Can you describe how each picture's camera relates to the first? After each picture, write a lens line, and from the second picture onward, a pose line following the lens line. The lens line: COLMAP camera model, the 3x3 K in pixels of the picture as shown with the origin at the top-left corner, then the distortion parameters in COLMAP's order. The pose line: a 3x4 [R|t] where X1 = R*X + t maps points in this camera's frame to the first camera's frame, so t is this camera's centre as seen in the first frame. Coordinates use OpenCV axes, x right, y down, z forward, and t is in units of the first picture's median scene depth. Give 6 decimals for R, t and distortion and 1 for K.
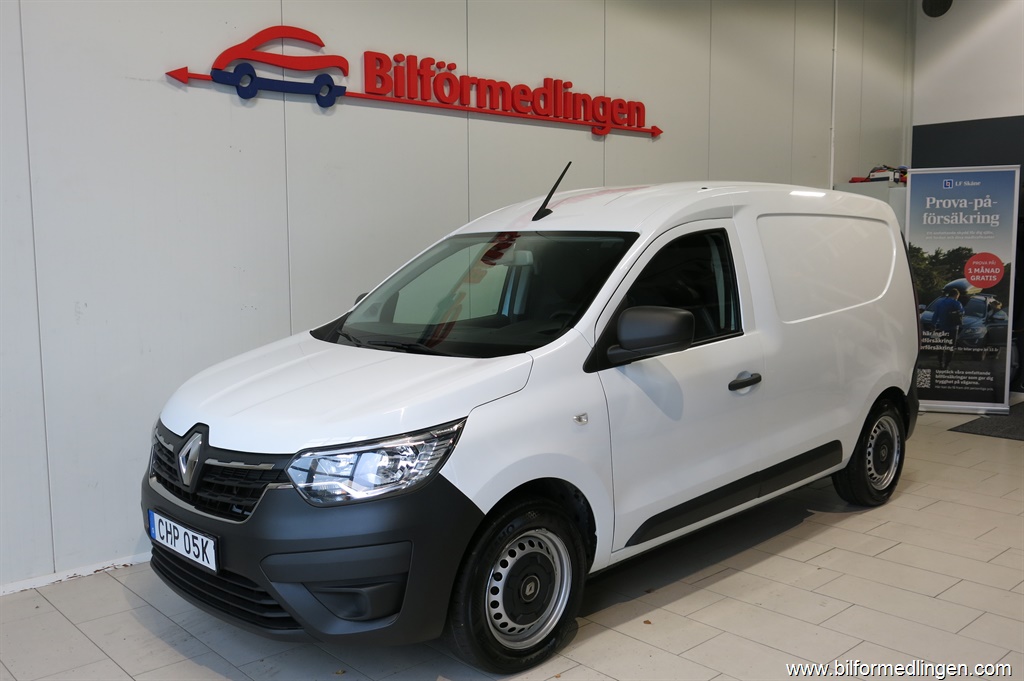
lens RADIAL K [[921.1, 0, 512.0], [0, 921.1, 340.5], [0, 0, 1]] dist [-0.006332, 0.023950]
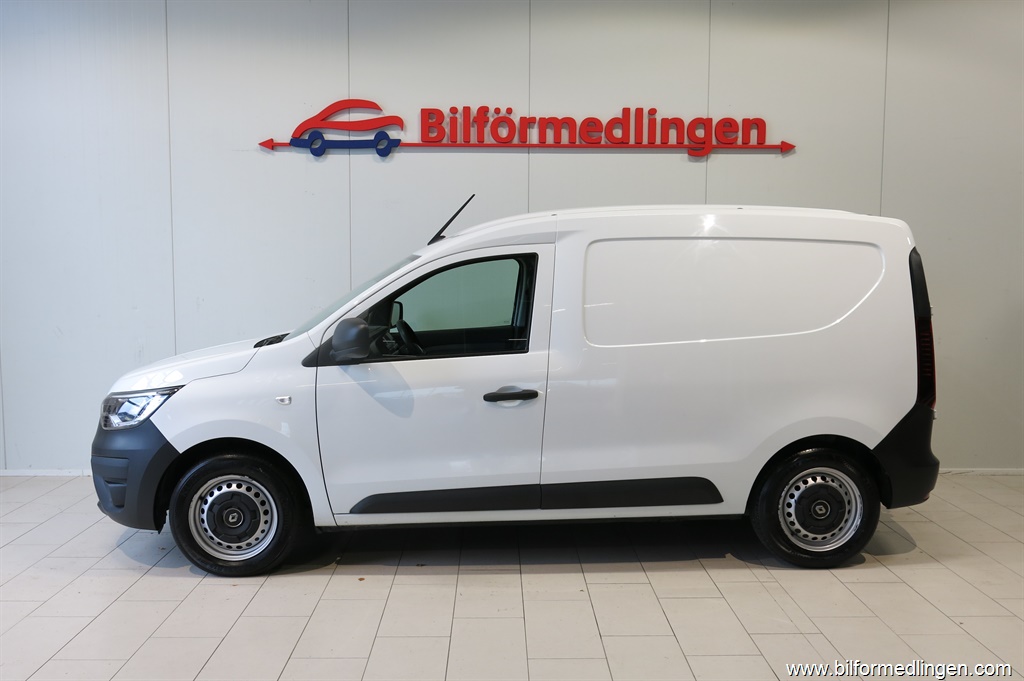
lens RADIAL K [[921.1, 0, 512.0], [0, 921.1, 340.5], [0, 0, 1]] dist [-0.006332, 0.023950]
pose [[0.749568, 0.069017, -0.658319, 0.805657], [-0.077602, 0.996854, 0.016151, -0.030951], [0.657363, 0.038981, 0.752566, 0.156658]]
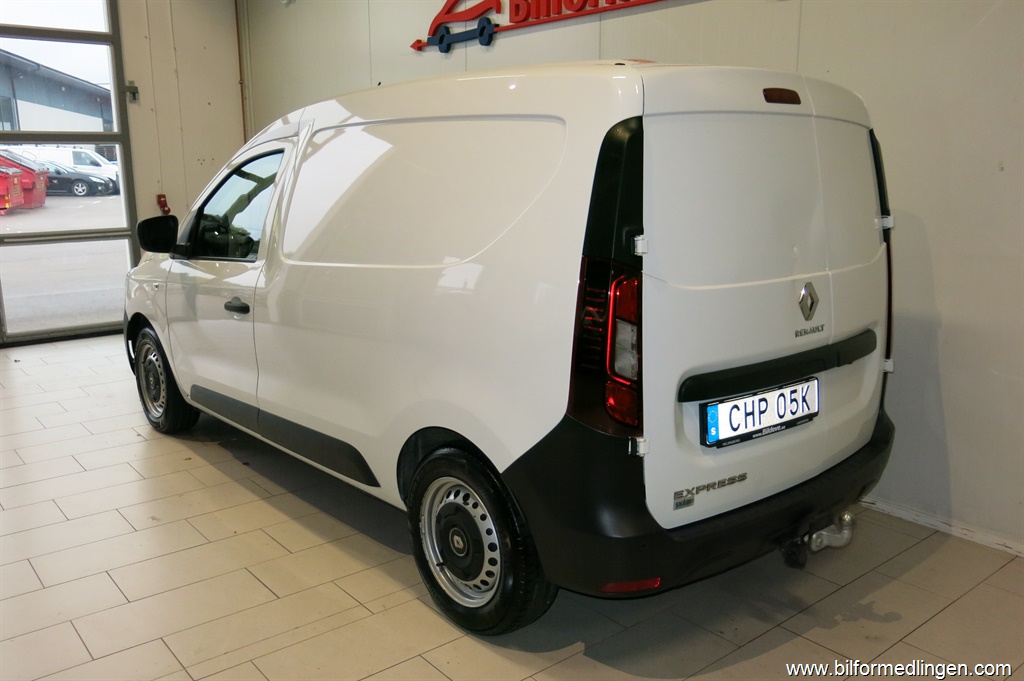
lens RADIAL K [[859.7, 0, 512.0], [0, 859.7, 340.5], [0, 0, 1]] dist [-0.014932, -0.007824]
pose [[-0.060683, 0.210610, -0.975685, 0.963123], [-0.096481, 0.971672, 0.215745, -0.125807], [0.993483, 0.107228, -0.038644, 1.121867]]
